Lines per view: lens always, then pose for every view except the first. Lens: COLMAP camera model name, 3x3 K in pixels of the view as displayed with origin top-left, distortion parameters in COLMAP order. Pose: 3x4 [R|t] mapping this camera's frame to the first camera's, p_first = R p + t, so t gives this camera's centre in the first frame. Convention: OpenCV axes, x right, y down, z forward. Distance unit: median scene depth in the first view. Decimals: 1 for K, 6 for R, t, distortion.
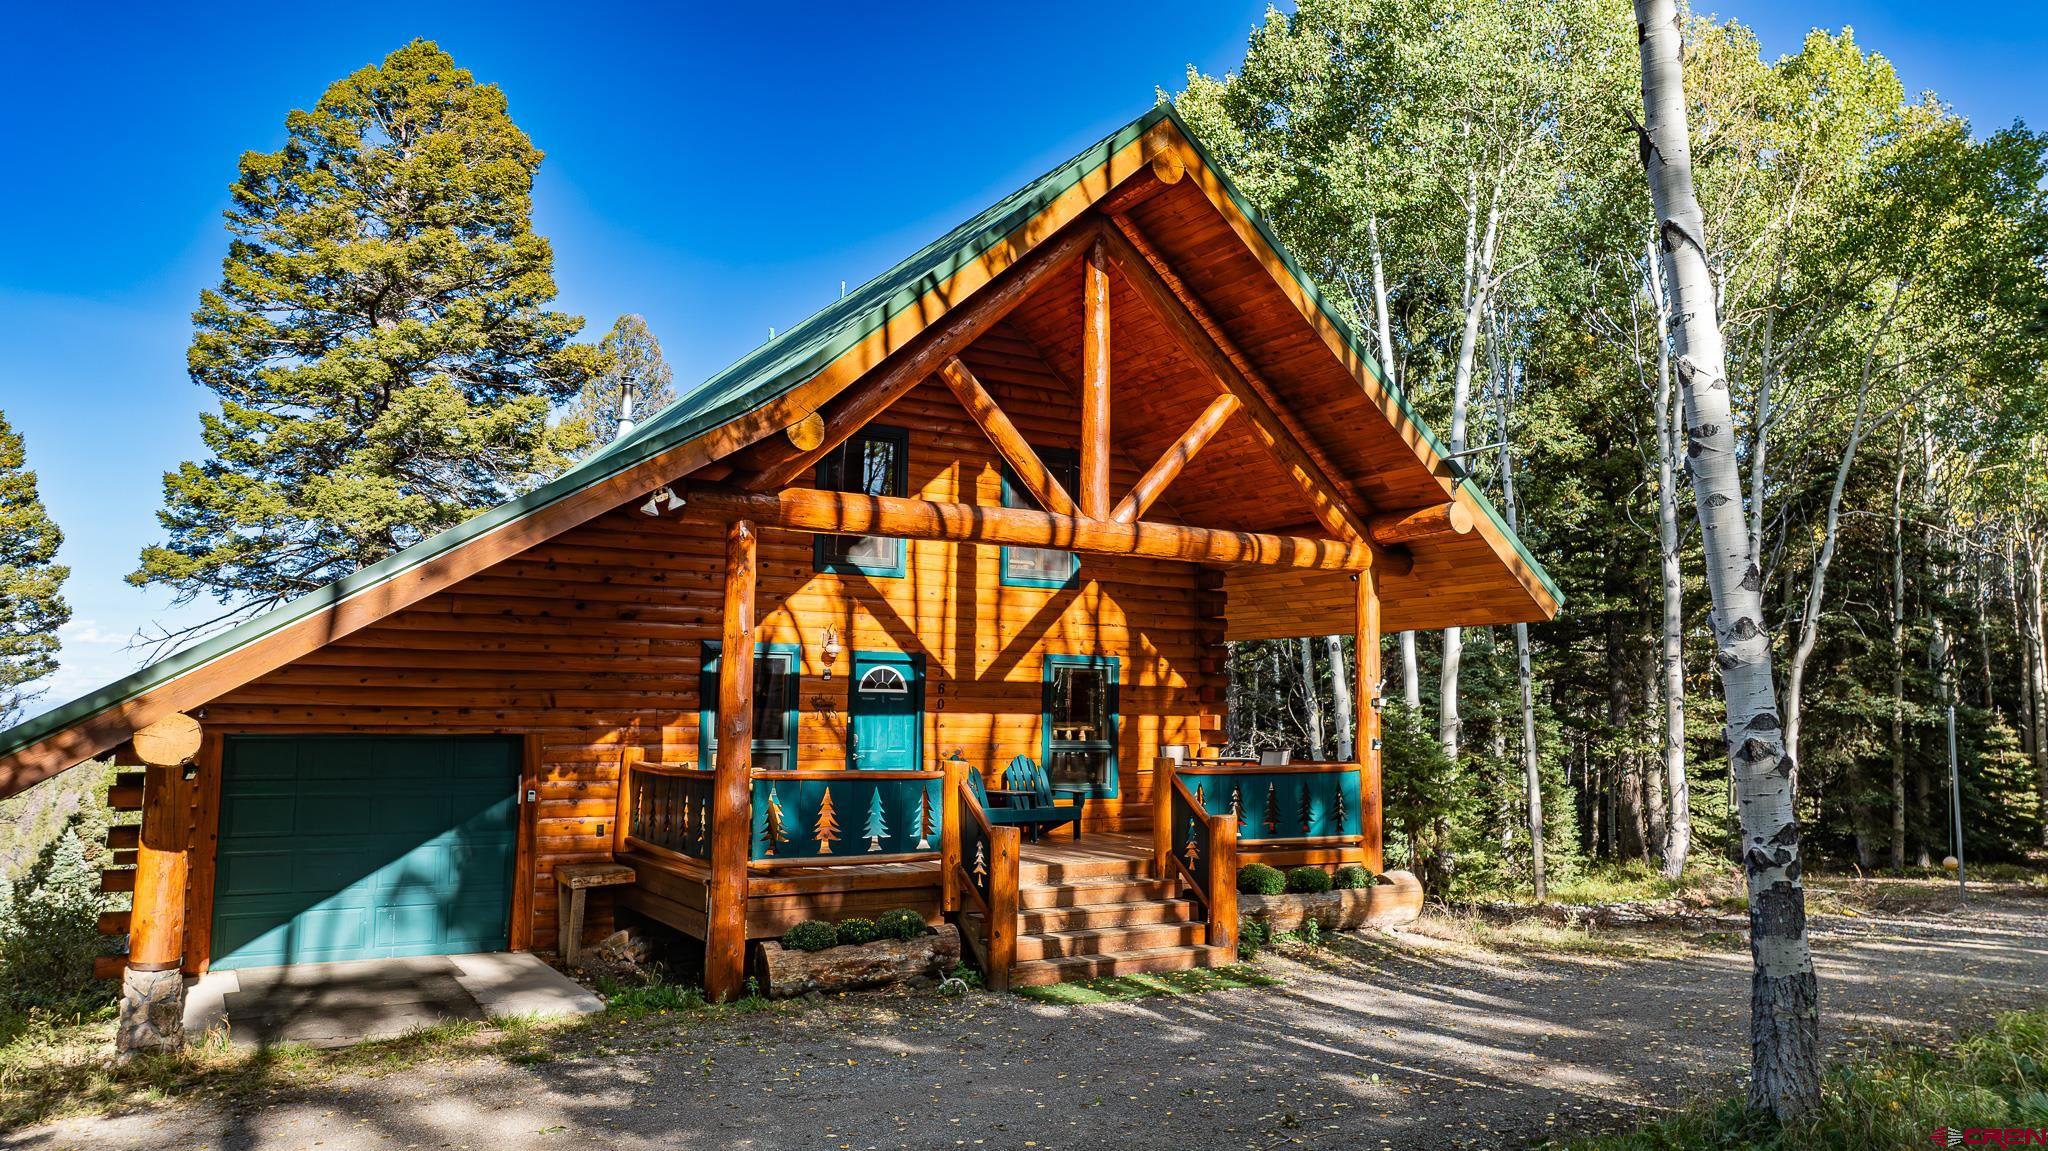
lens RADIAL K [[1465.2, 0, 1024.0], [0, 1465.2, 575.5], [0, 0, 1]] dist [-0.006454, -0.001607]
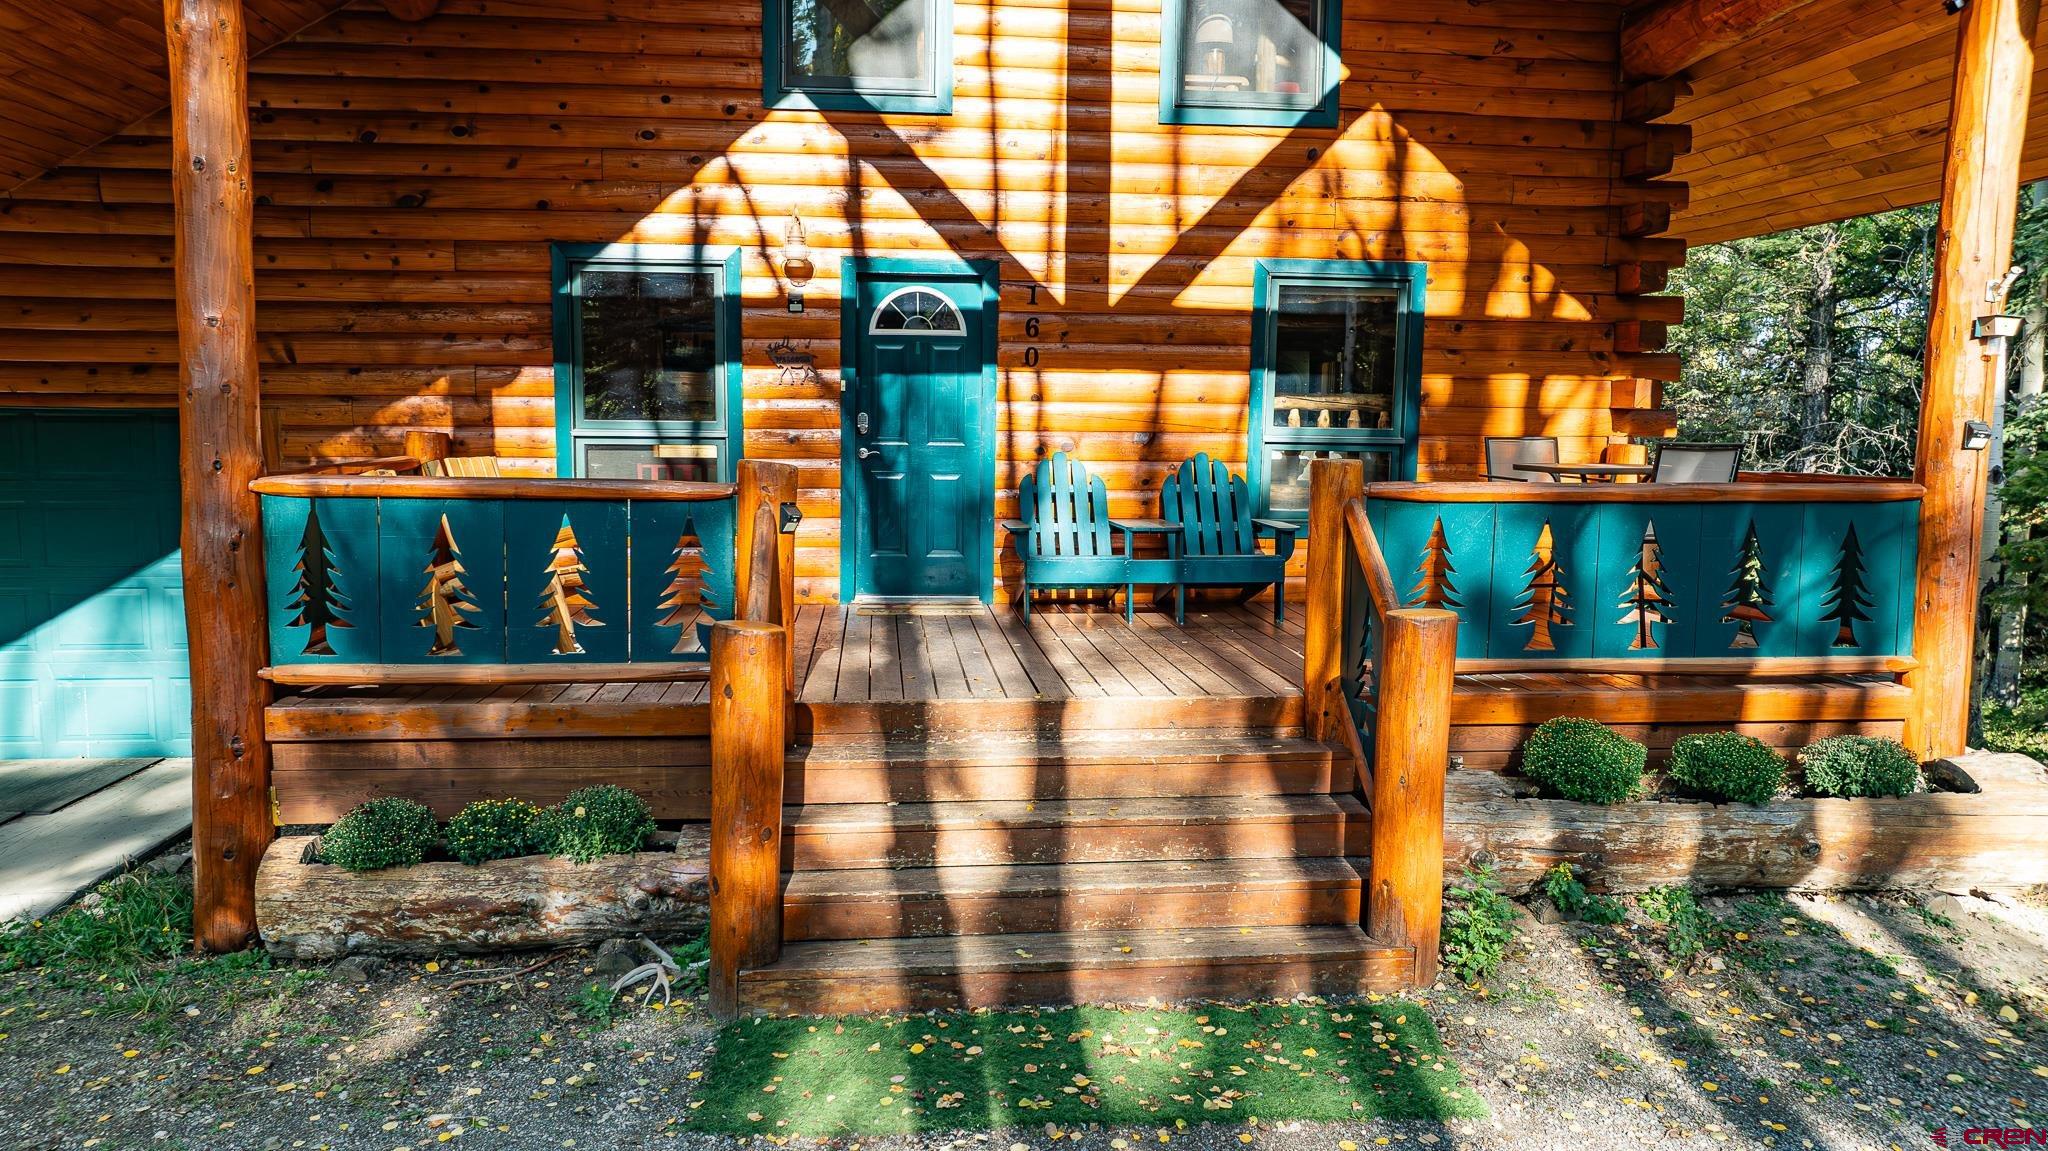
lens RADIAL K [[1467.2, 0, 1035.0], [0, 1467.2, 549.5], [0, 0, 1]] dist [-0.006865, -0.001883]
pose [[0.900333, 0.039258, -0.433428, 0.179569], [0.043734, 0.982720, 0.179858, 0.062398], [0.433000, -0.180888, 0.883058, 0.523888]]
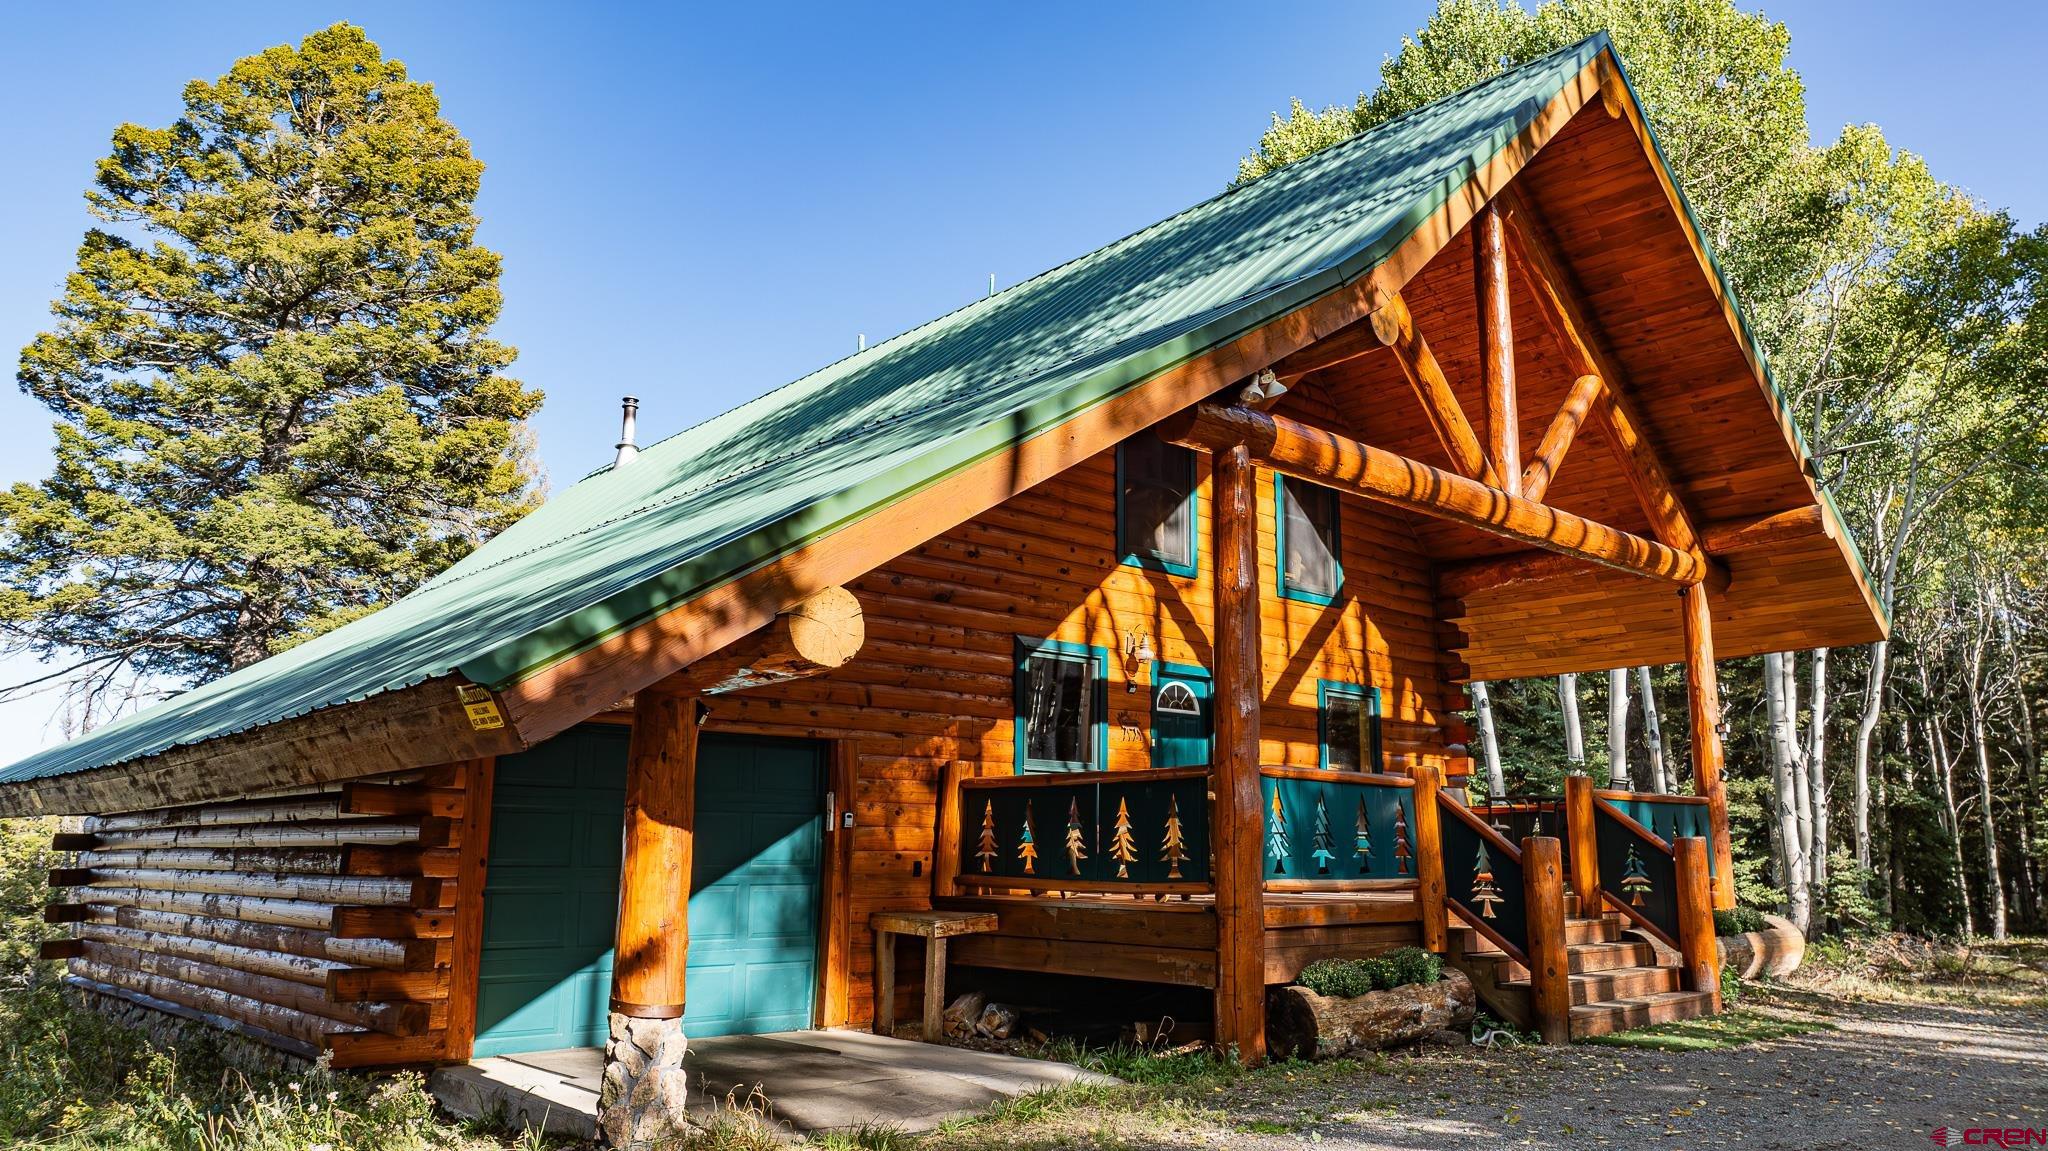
lens RADIAL K [[1449.1, 0, 1087.8], [0, 1449.1, 576.6], [0, 0, 1]] dist [-0.006361, -0.003488]
pose [[0.977107, 0.032514, 0.210247, -0.324121], [-0.013593, 0.995775, -0.090819, 0.078479], [-0.212312, 0.085882, 0.973421, 0.198594]]
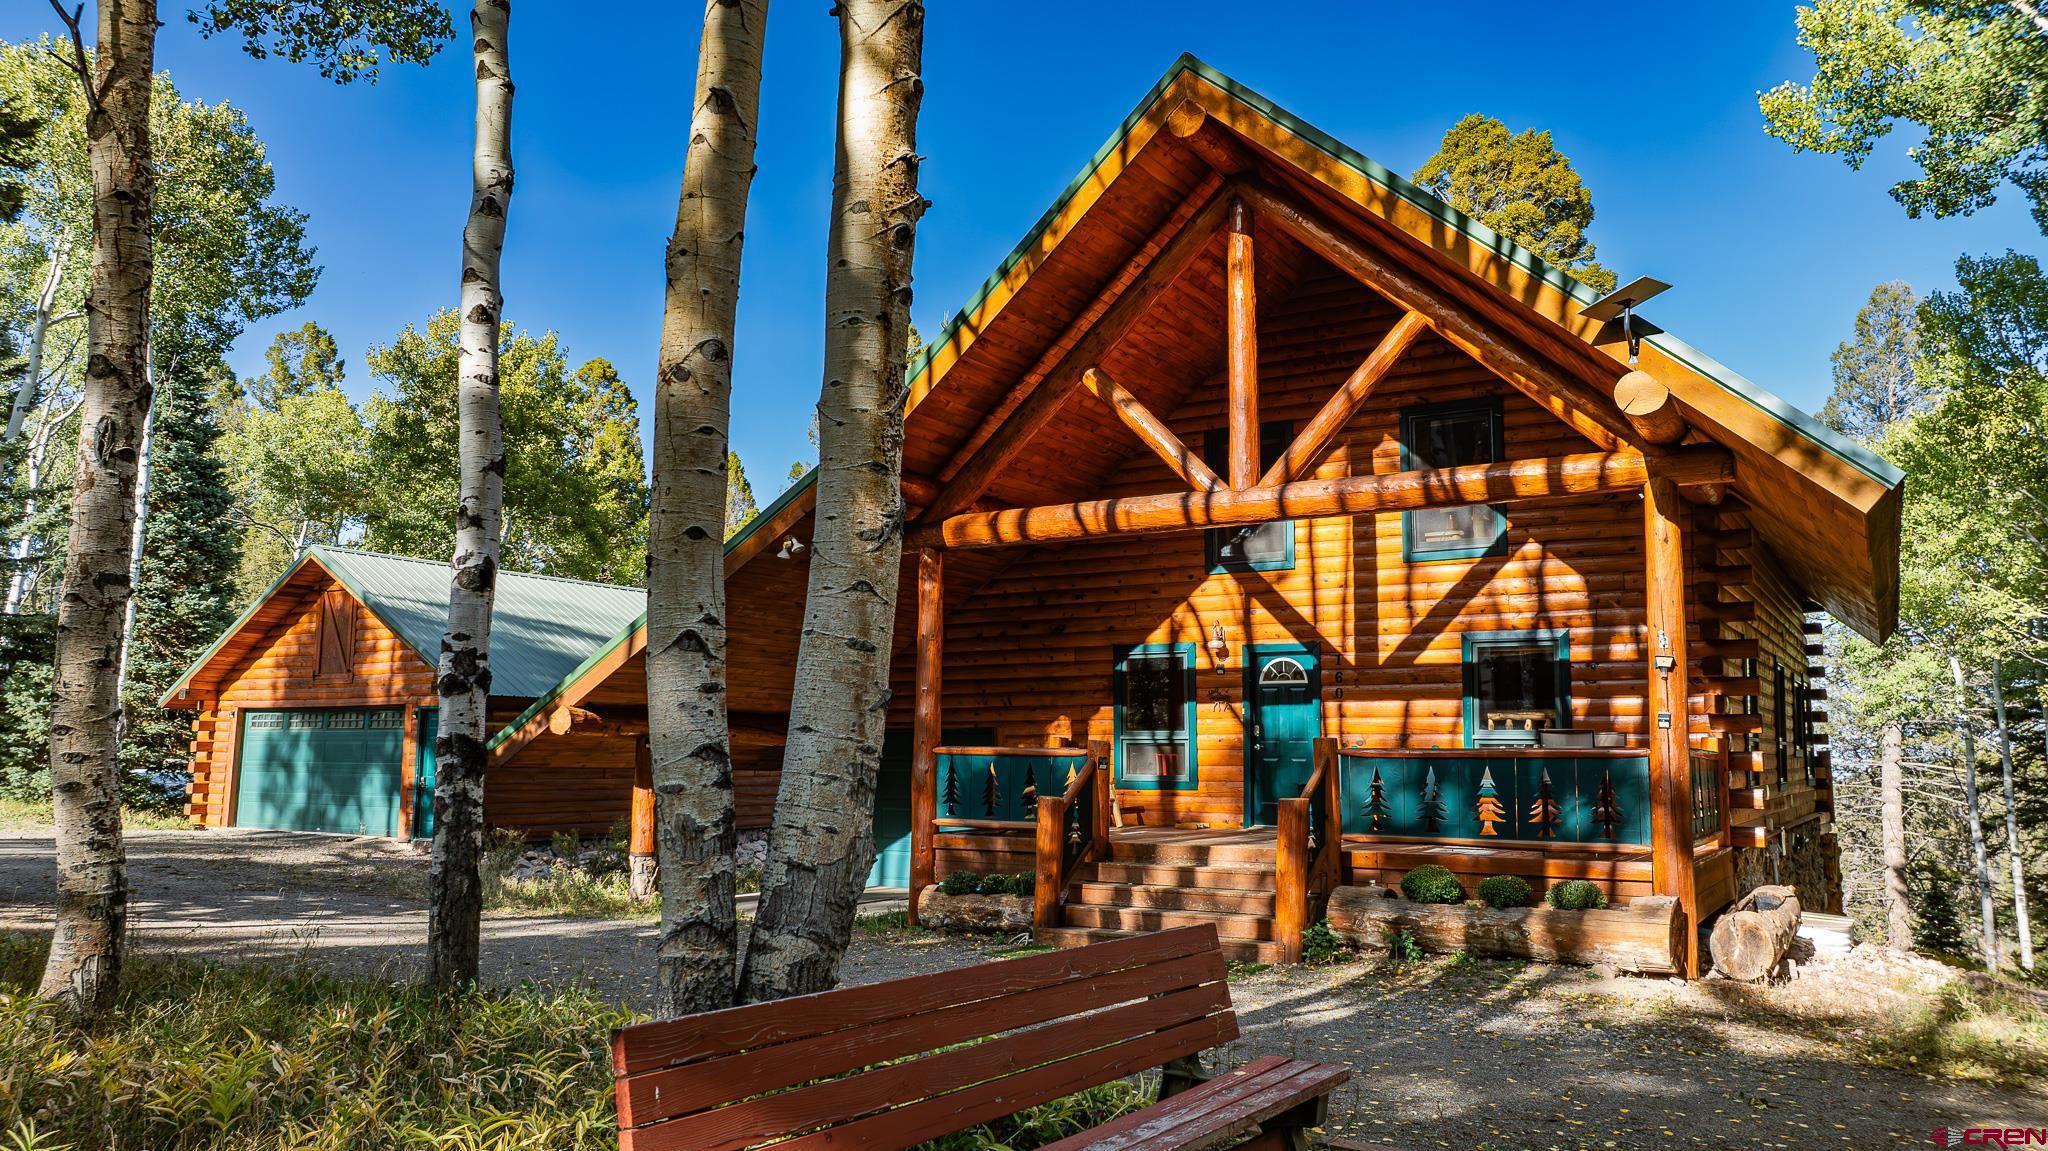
lens RADIAL K [[1476.1, 0, 1024.0], [0, 1476.1, 575.5], [0, 0, 1]] dist [-0.005760, -0.001057]
pose [[0.435685, -0.115418, -0.892669, 0.743129], [0.094337, 0.992138, -0.082236, 0.072806], [0.895142, -0.048383, 0.443147, 0.390325]]
